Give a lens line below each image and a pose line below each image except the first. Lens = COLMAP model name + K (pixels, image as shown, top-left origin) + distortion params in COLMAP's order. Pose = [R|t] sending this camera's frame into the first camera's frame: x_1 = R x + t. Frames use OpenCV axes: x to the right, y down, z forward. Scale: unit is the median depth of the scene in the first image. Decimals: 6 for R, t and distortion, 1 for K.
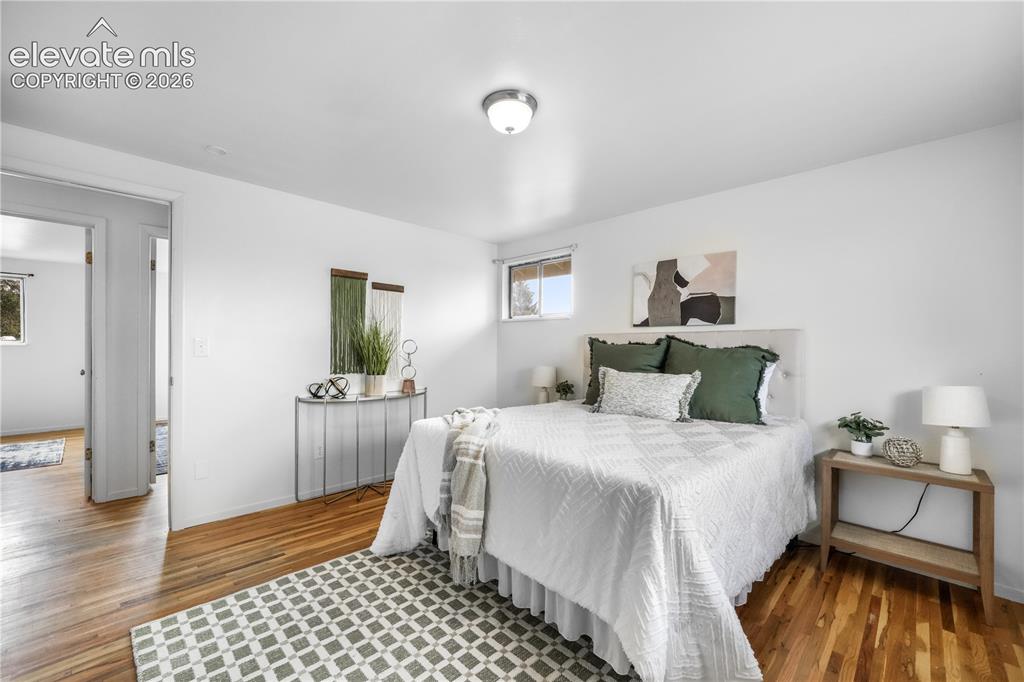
lens RADIAL K [[414.2, 0, 506.9], [0, 414.2, 345.2], [0, 0, 1]] dist [0.003227, 0.000500]
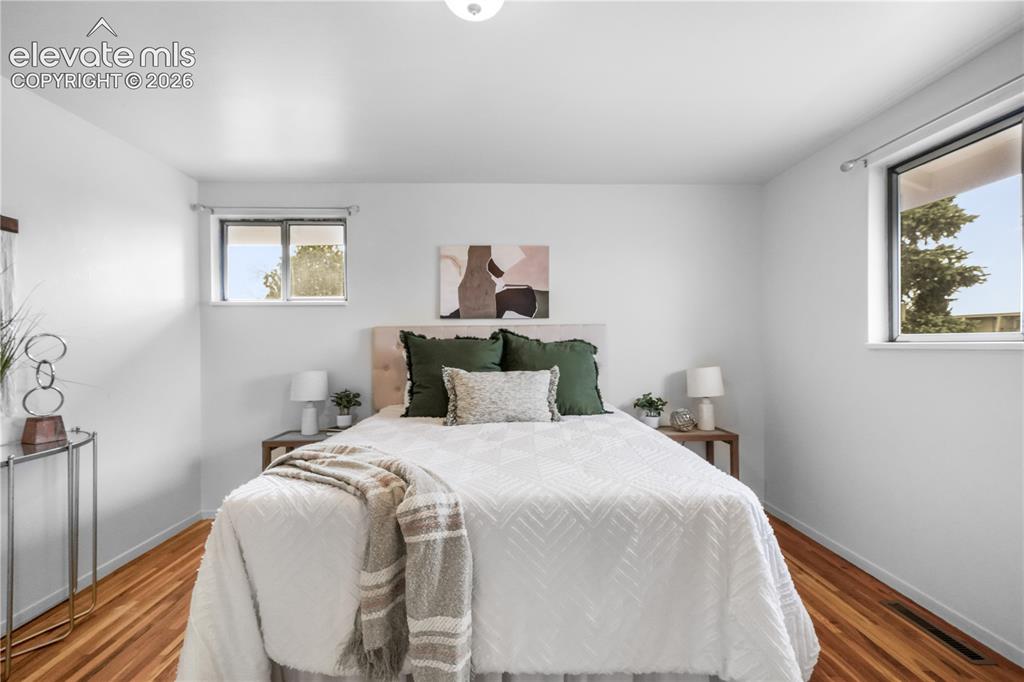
lens RADIAL K [[451.6, 0, 508.6], [0, 451.6, 341.4], [0, 0, 1]] dist [0.011225, 0.002726]
pose [[0.691058, -0.012513, 0.722691, -0.310511], [0.010216, 0.999919, 0.007545, -0.003467], [-0.722727, 0.002169, 0.691131, 0.299959]]
